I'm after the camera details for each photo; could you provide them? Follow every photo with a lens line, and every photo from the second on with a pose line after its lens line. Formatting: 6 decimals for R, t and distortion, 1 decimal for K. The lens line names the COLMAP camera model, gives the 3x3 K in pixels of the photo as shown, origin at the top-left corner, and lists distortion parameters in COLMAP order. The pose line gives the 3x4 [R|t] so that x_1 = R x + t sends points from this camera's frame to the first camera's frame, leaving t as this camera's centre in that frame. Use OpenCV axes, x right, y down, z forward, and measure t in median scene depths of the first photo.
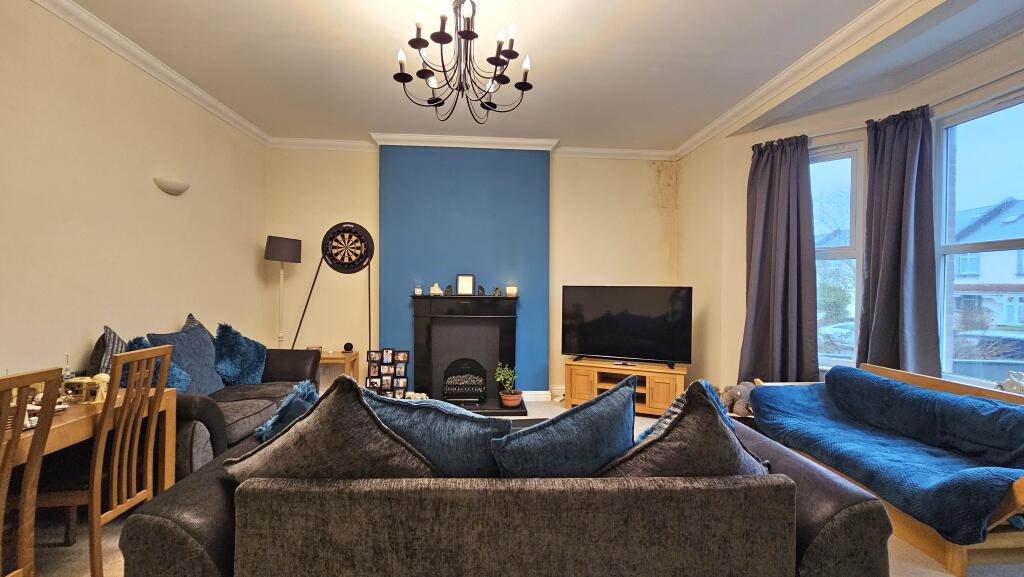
lens RADIAL K [[413.9, 0, 512.8], [0, 413.9, 284.8], [0, 0, 1]] dist [-0.000559, -0.000529]
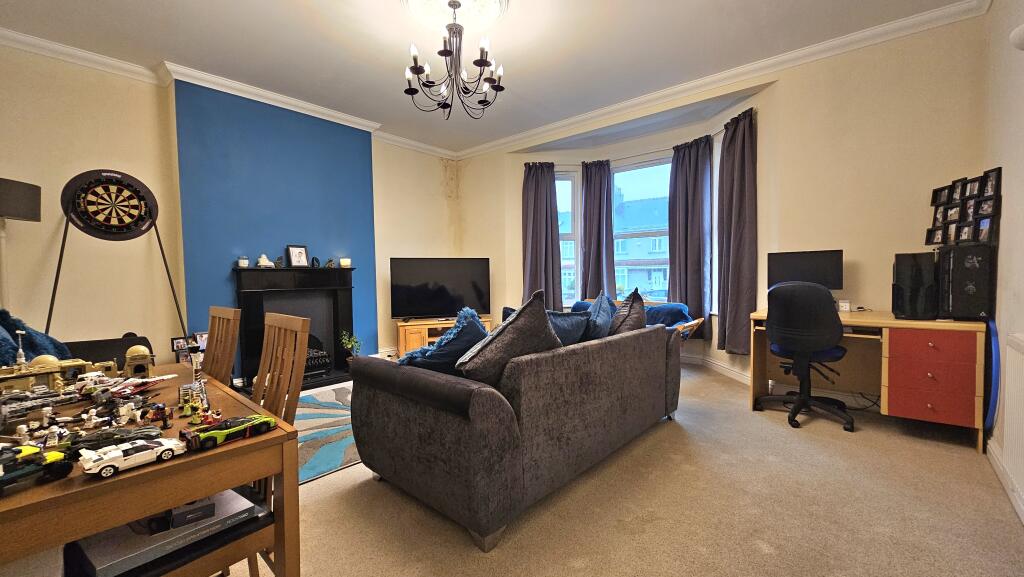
lens RADIAL K [[413.9, 0, 510.7], [0, 413.9, 287.4], [0, 0, 1]] dist [-0.000559, -0.000529]
pose [[0.704524, -0.044659, 0.708274, -0.447401], [0.019548, 0.998861, 0.043536, 0.040018], [-0.709411, -0.016827, 0.704594, -0.022182]]
